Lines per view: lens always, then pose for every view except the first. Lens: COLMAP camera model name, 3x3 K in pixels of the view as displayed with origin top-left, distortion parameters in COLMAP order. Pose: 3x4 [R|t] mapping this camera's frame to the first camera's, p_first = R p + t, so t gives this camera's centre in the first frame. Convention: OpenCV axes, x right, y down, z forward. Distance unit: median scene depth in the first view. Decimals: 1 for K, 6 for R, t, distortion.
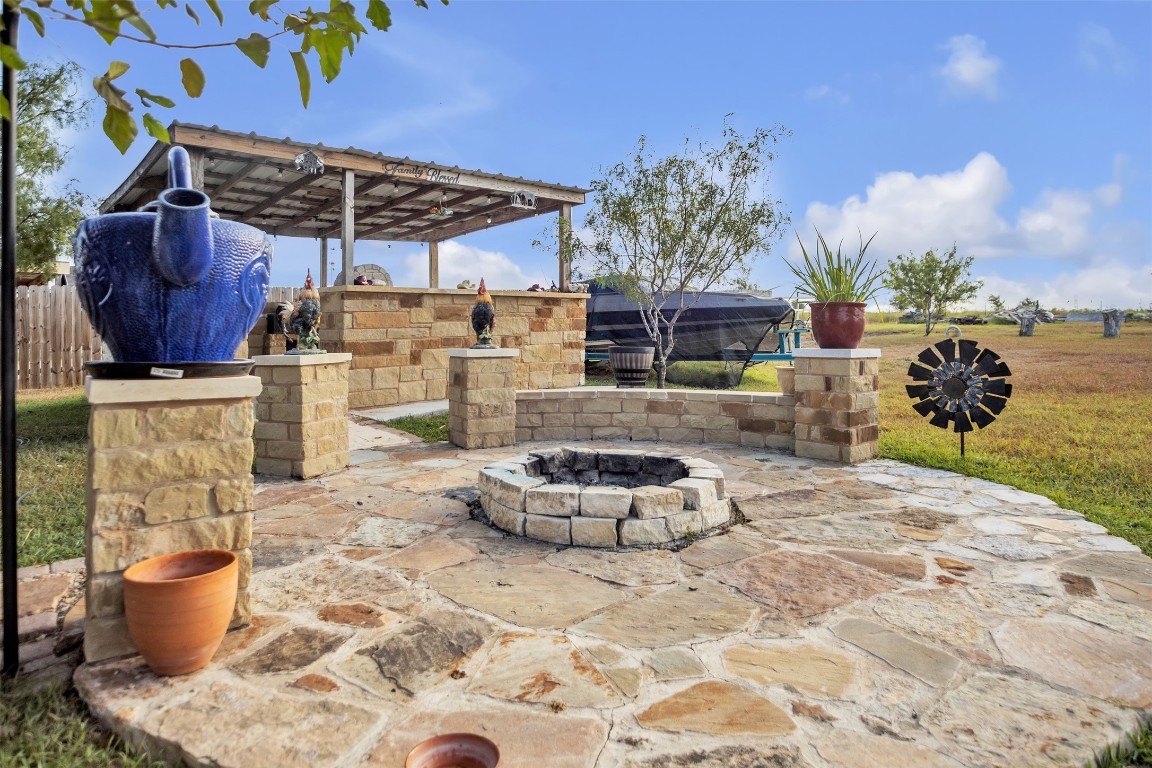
lens RADIAL K [[653.4, 0, 558.0], [0, 653.4, 303.6], [0, 0, 1]] dist [-0.011175, 0.004910]
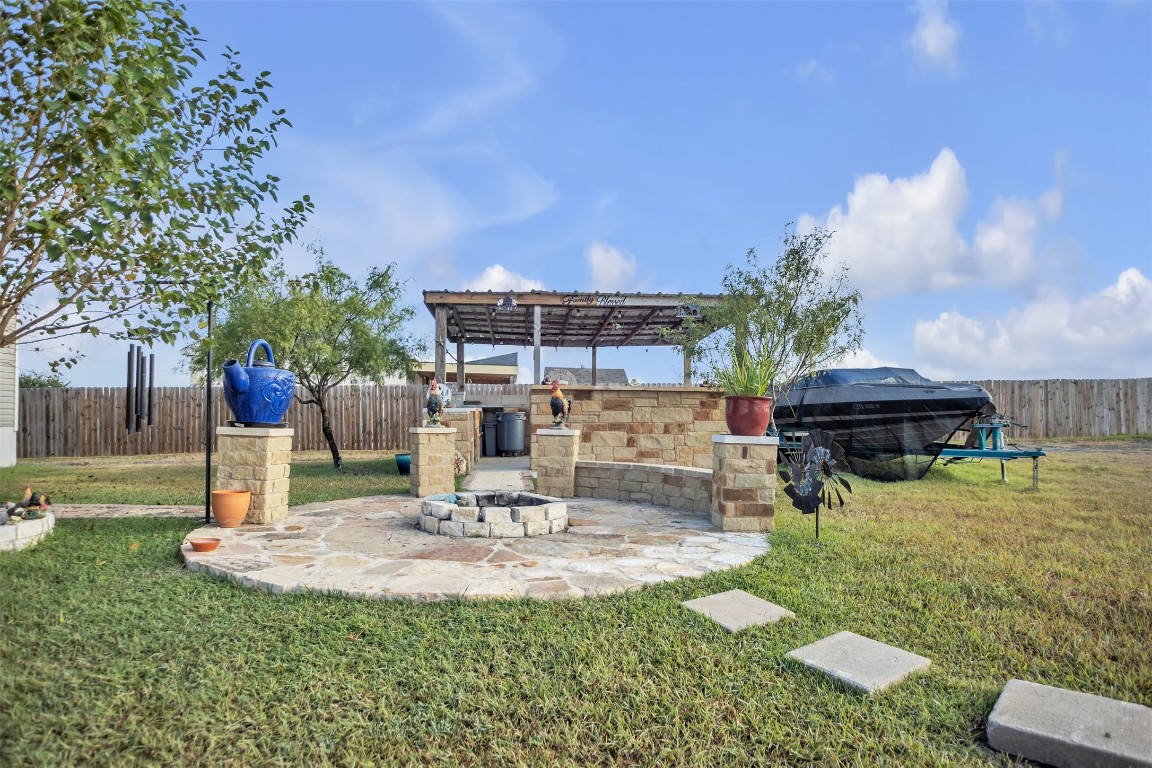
lens RADIAL K [[653.4, 0, 576.5], [0, 653.4, 391.2], [0, 0, 1]] dist [-0.011175, 0.004910]
pose [[0.786583, -0.006497, -0.617450, 0.667585], [0.003157, 0.999974, -0.006499, -0.004296], [0.617476, 0.003163, 0.786583, -0.086948]]
